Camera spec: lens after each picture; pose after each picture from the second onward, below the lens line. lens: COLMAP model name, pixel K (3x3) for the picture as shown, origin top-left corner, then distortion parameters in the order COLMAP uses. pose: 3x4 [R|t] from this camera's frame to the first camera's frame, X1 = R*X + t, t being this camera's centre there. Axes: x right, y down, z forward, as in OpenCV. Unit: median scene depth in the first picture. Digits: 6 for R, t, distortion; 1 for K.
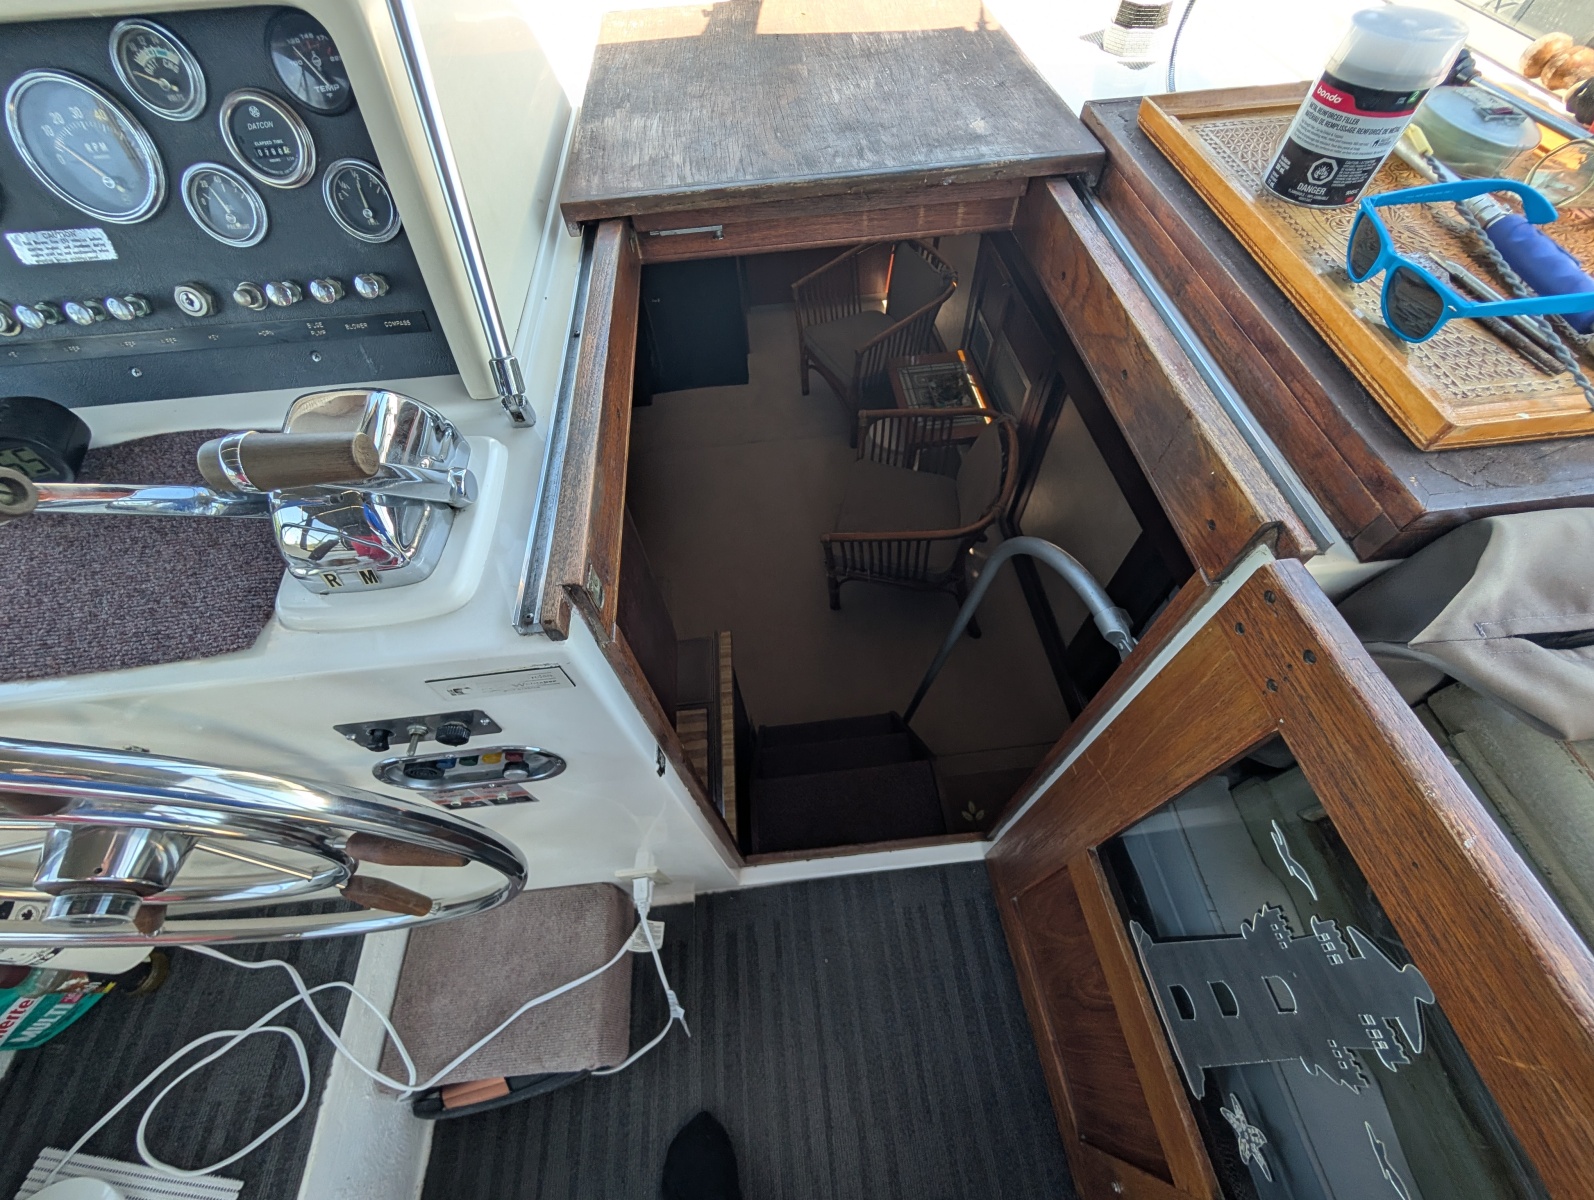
lens RADIAL K [[606.6, 0, 796.1], [0, 606.6, 600.2], [0, 0, 1]] dist [-0.000687, 0.000203]
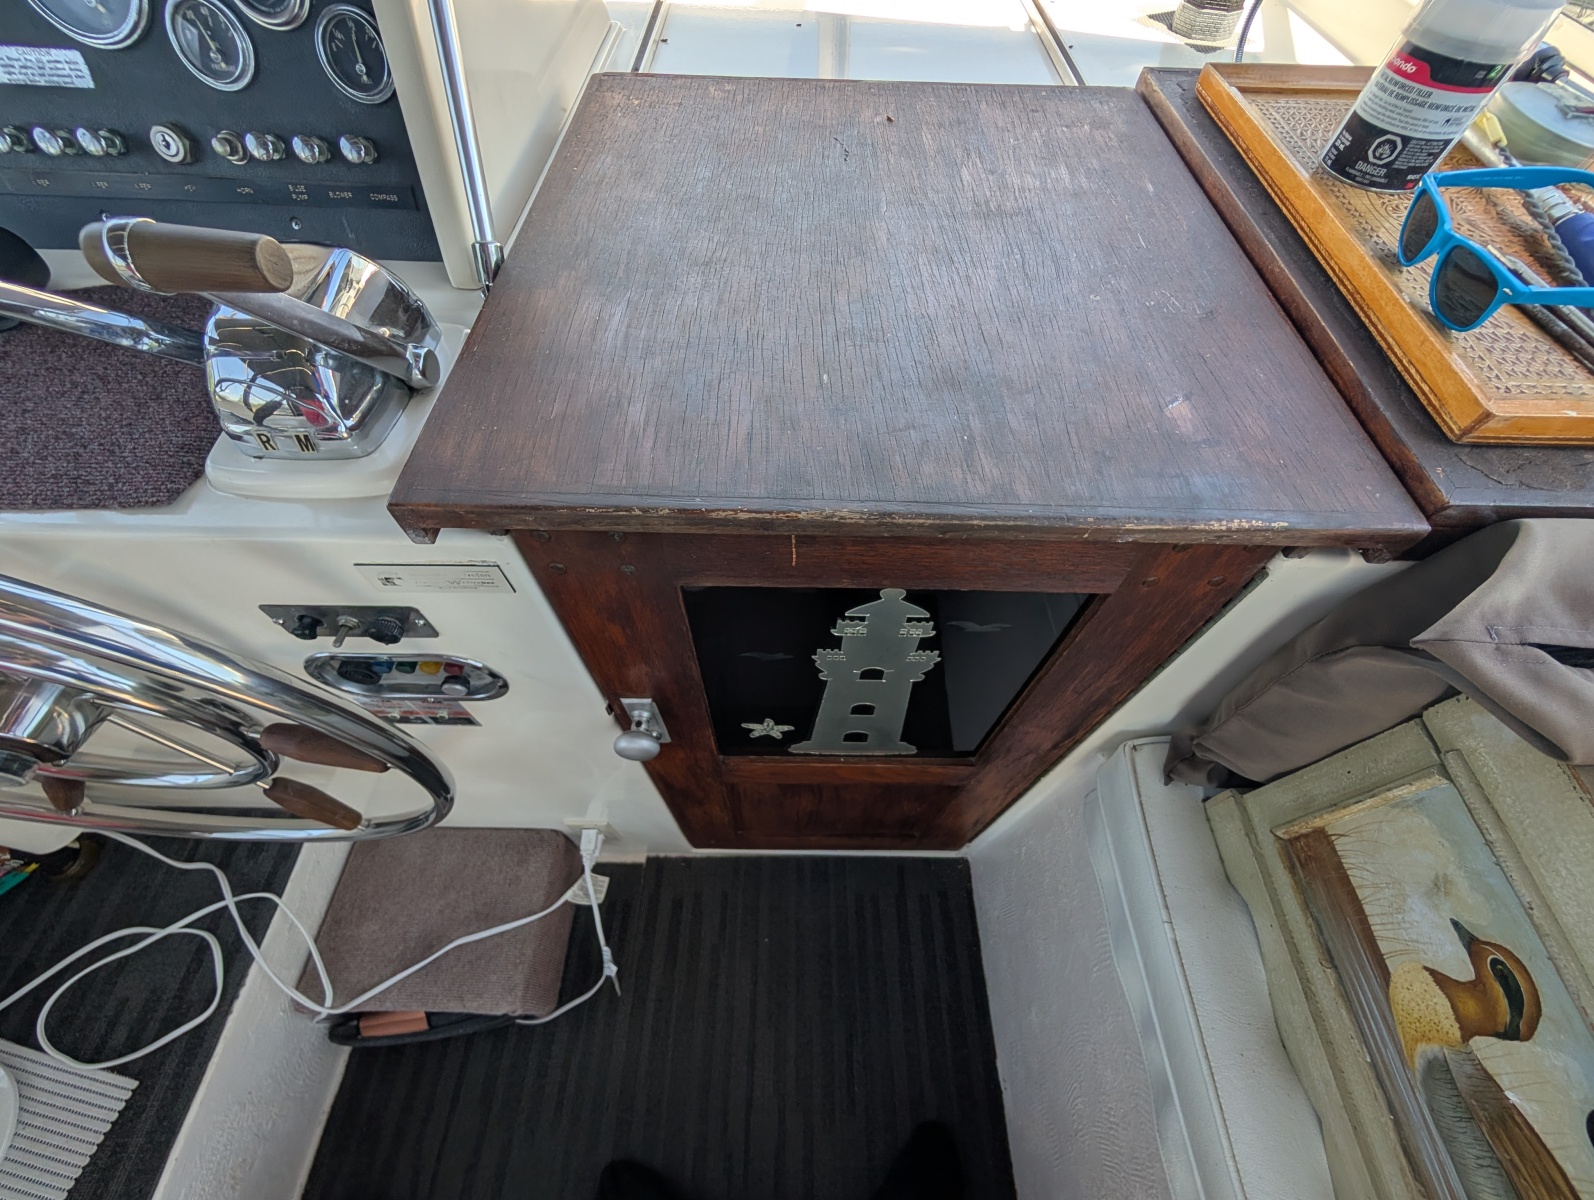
lens RADIAL K [[607.2, 0, 797.0], [0, 607.2, 600.0], [0, 0, 1]] dist [0.000802, -0.000248]
pose [[0.992491, 0.122084, -0.007528, 0.057932], [-0.122020, 0.992492, 0.008465, 0.071291], [0.008504, -0.007483, 0.999936, 0.049796]]
